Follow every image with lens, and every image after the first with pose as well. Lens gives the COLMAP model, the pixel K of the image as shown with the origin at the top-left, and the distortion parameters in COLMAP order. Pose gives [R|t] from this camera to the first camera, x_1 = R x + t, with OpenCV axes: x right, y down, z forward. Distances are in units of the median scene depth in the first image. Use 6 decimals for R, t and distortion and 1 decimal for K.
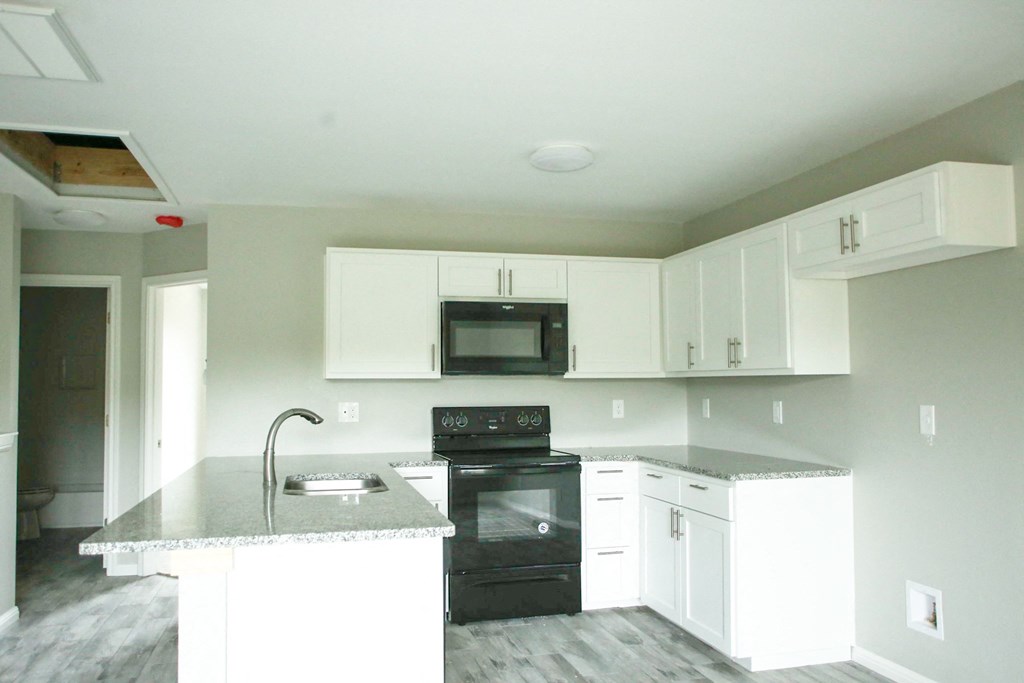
lens RADIAL K [[855.1, 0, 487.7], [0, 855.1, 342.6], [0, 0, 1]] dist [-0.017004, 0.005332]
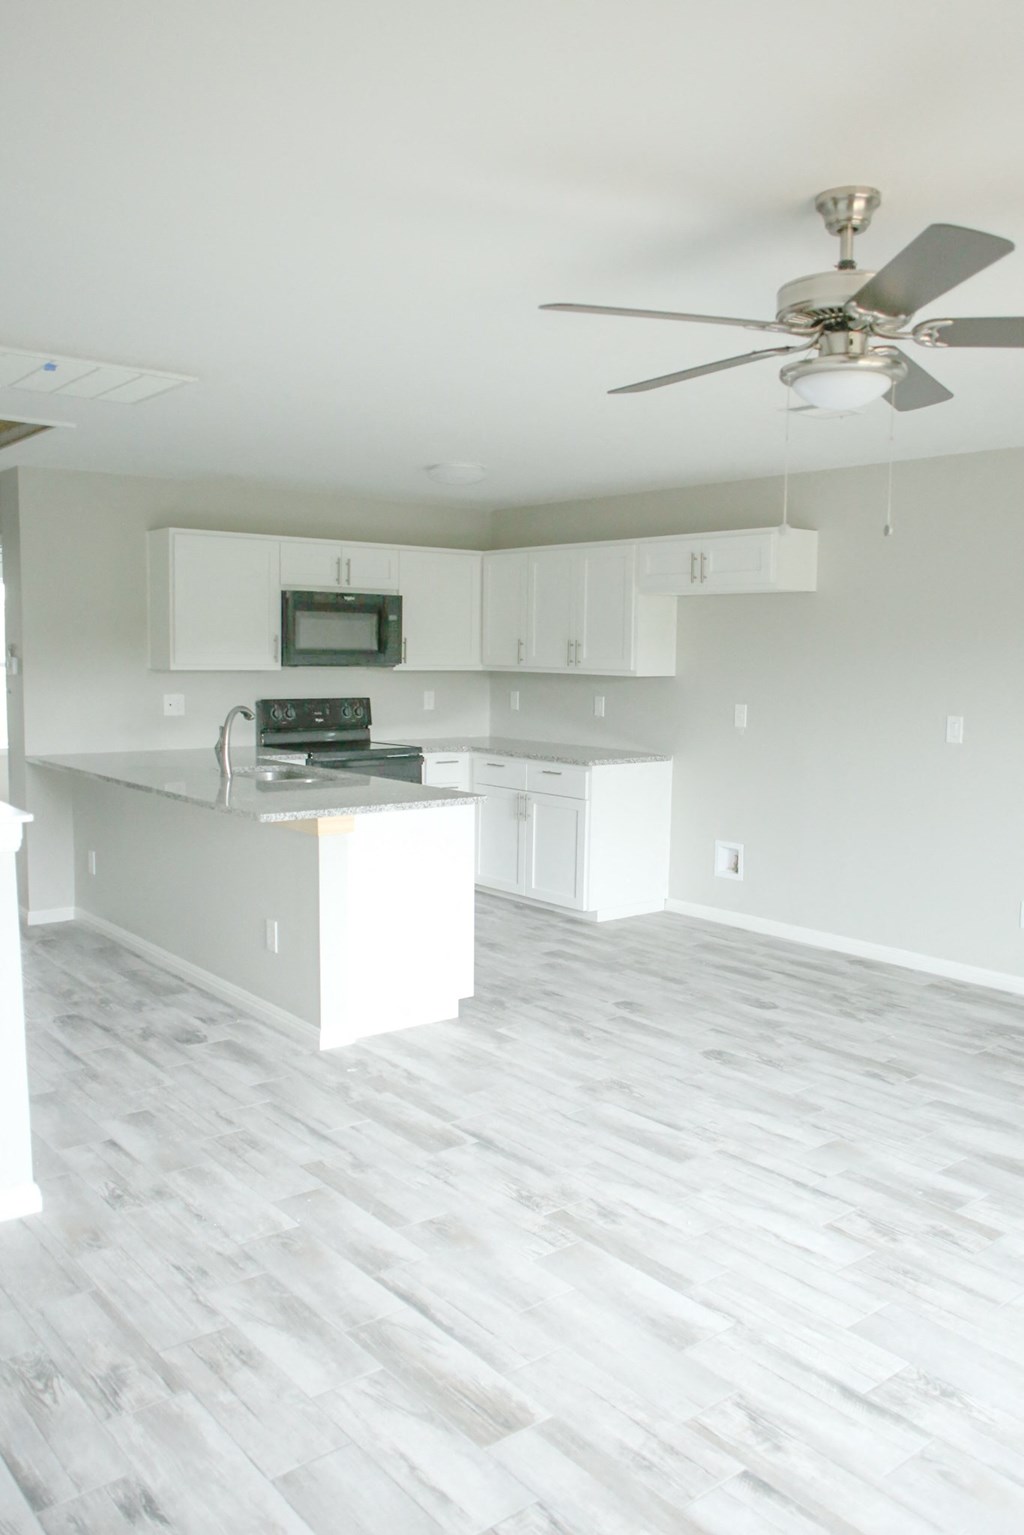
lens RADIAL K [[1281.8, 0, 512.0], [0, 1281.8, 767.5], [0, 0, 1]] dist [-0.017004, 0.005332]
pose [[0.908161, -0.019292, 0.418177, -0.426564], [-0.040551, 0.990186, 0.133745, -0.053409], [-0.416653, -0.138419, 0.898465, -0.424856]]
